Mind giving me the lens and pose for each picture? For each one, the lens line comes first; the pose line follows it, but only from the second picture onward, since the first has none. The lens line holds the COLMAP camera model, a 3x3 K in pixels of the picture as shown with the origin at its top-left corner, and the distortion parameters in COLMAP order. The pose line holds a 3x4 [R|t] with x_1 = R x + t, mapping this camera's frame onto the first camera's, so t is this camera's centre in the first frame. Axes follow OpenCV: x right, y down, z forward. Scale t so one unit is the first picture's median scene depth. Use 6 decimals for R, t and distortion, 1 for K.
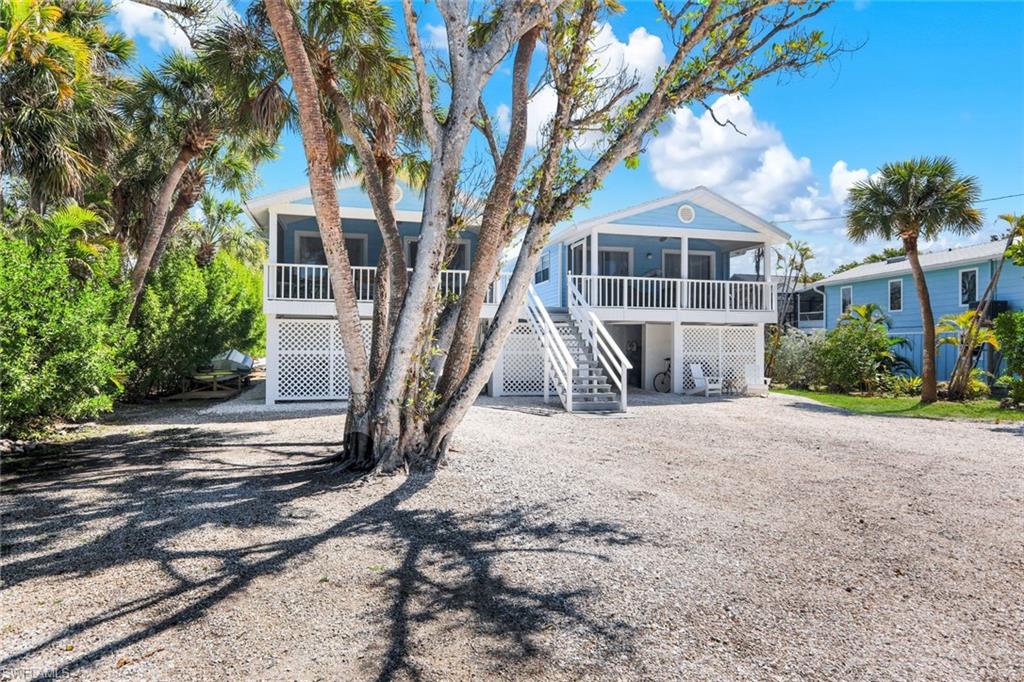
lens RADIAL K [[454.1, 0, 511.4], [0, 454.1, 339.0], [0, 0, 1]] dist [0.004450, 0.000294]
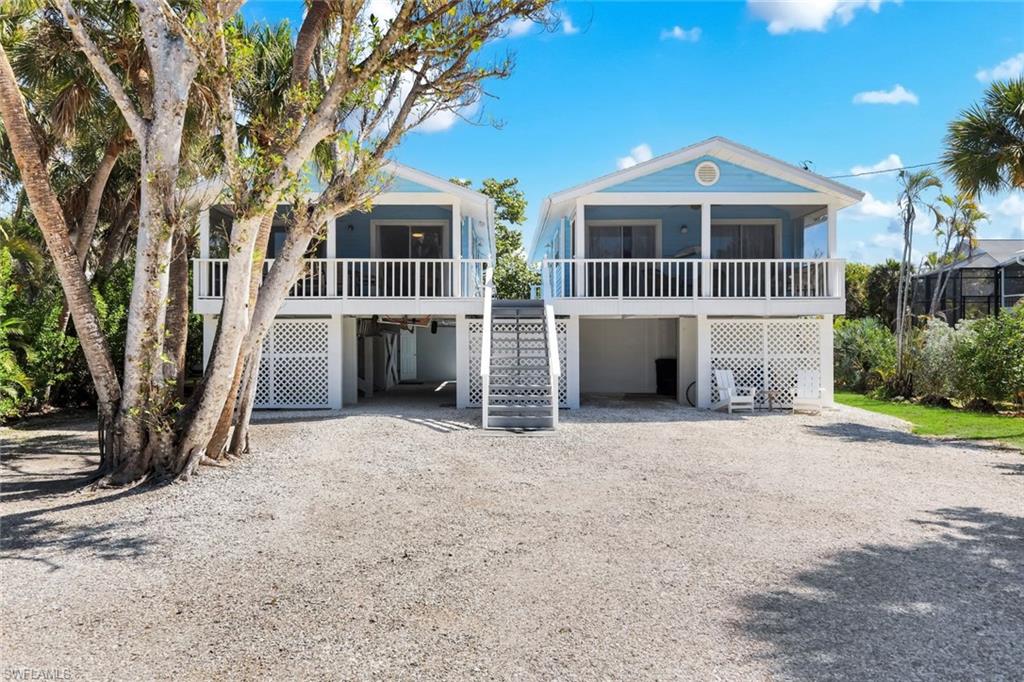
lens RADIAL K [[570.2, 0, 512.0], [0, 570.2, 341.0], [0, 0, 1]] dist [0.002392, -0.000981]
pose [[0.980855, -0.006695, -0.194627, 0.258152], [0.008477, 0.999929, 0.008321, -0.004617], [0.194557, -0.009812, 0.980842, -0.007356]]
